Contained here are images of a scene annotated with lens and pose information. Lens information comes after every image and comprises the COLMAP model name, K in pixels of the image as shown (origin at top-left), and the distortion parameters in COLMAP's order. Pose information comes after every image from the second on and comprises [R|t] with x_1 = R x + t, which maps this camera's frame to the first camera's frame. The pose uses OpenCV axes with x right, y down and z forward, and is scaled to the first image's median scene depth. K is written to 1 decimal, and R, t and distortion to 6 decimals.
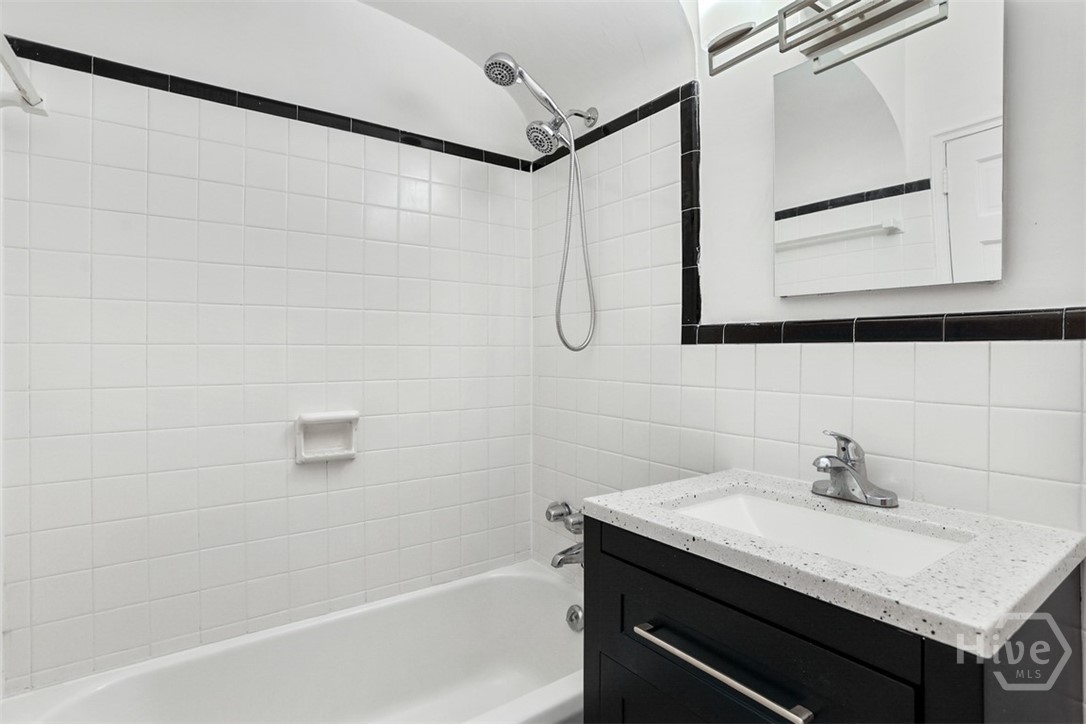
lens RADIAL K [[538.9, 0, 542.3], [0, 538.9, 345.7], [0, 0, 1]] dist [-0.012844, 0.000782]
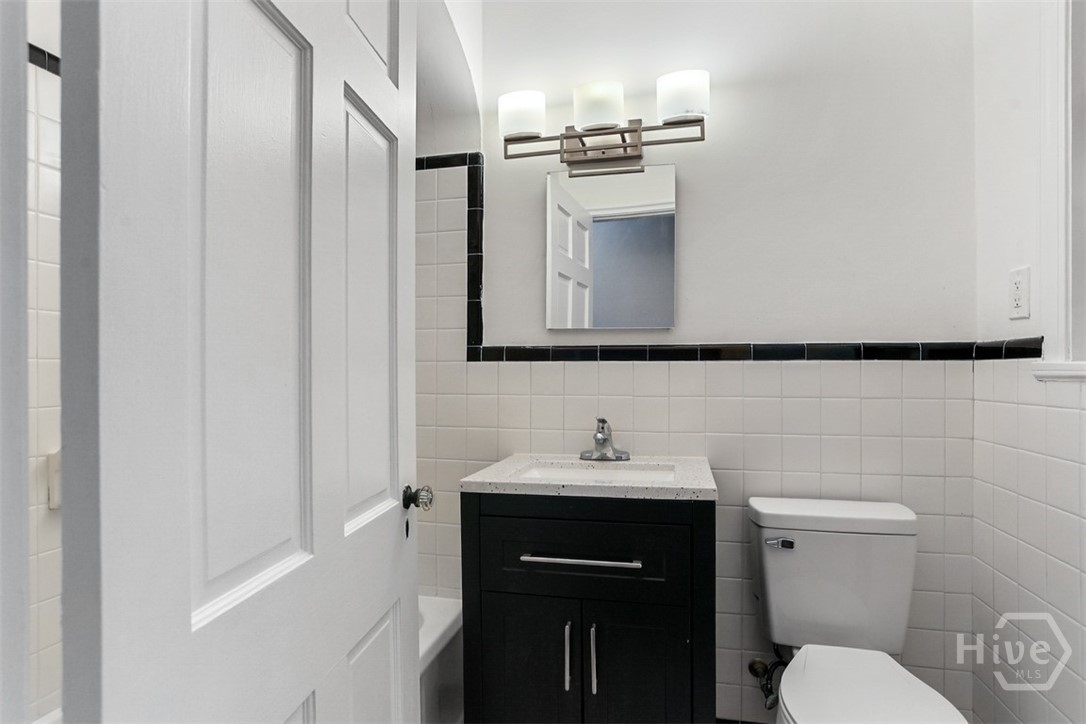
lens RADIAL K [[598.9, 0, 543.0], [0, 598.9, 362.0], [0, 0, 1]] dist [0.001165, 0.000335]
pose [[0.751766, 0.006611, 0.659397, -0.587893], [-0.004293, 0.999978, -0.005132, 0.005406], [-0.659416, 0.001027, 0.751777, -0.173458]]
